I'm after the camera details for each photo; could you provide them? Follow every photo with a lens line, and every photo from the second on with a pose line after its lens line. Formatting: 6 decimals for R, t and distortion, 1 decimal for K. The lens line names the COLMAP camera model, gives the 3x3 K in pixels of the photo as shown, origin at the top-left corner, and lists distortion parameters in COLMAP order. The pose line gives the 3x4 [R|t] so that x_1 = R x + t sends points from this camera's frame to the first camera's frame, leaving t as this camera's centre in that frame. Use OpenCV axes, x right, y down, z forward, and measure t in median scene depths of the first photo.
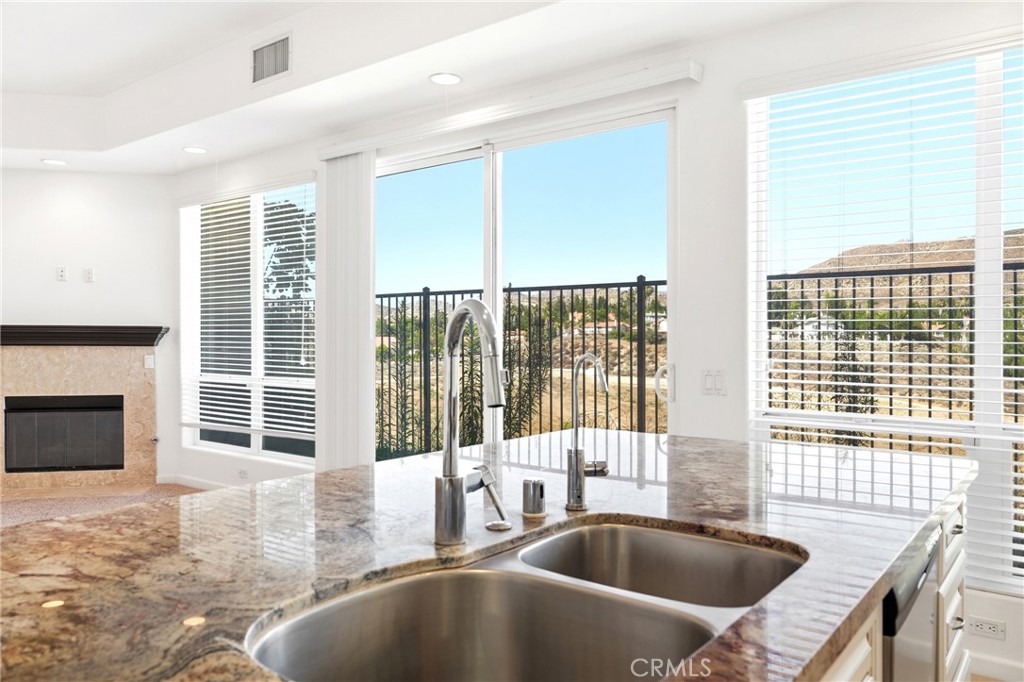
lens RADIAL K [[711.1, 0, 510.4], [0, 711.1, 333.1], [0, 0, 1]] dist [-0.001668, -0.000221]
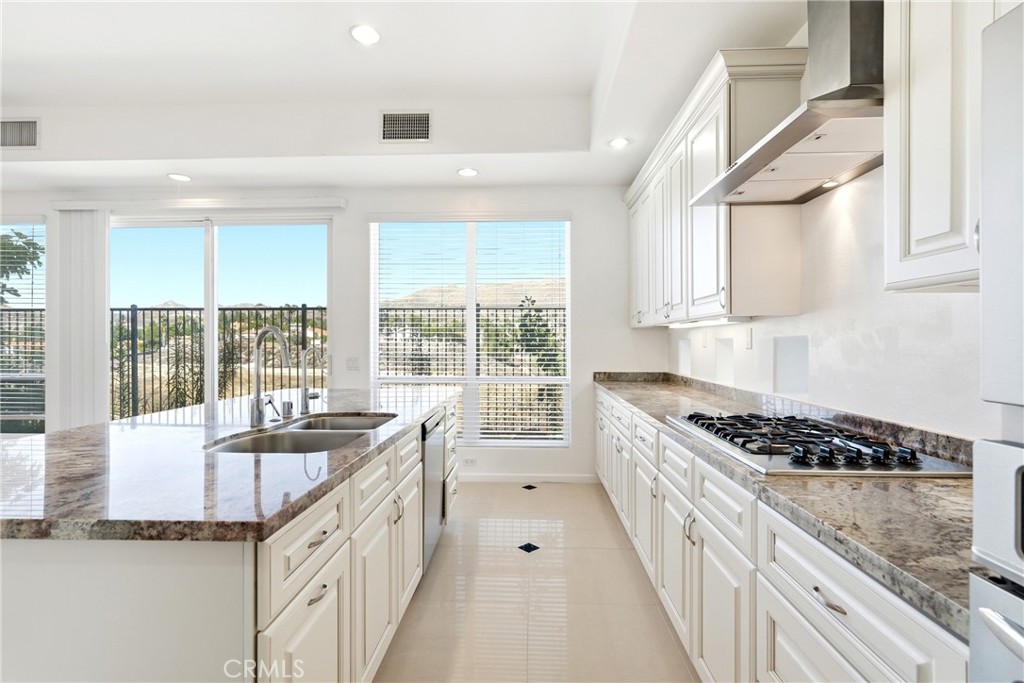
lens RADIAL K [[457.7, 0, 511.0], [0, 457.7, 336.7], [0, 0, 1]] dist [-0.015024, 0.006882]
pose [[0.804439, -0.001137, 0.594034, -0.091119], [0.002039, 0.999998, -0.000847, -0.002078], [-0.594031, 0.001893, 0.804440, -0.223191]]
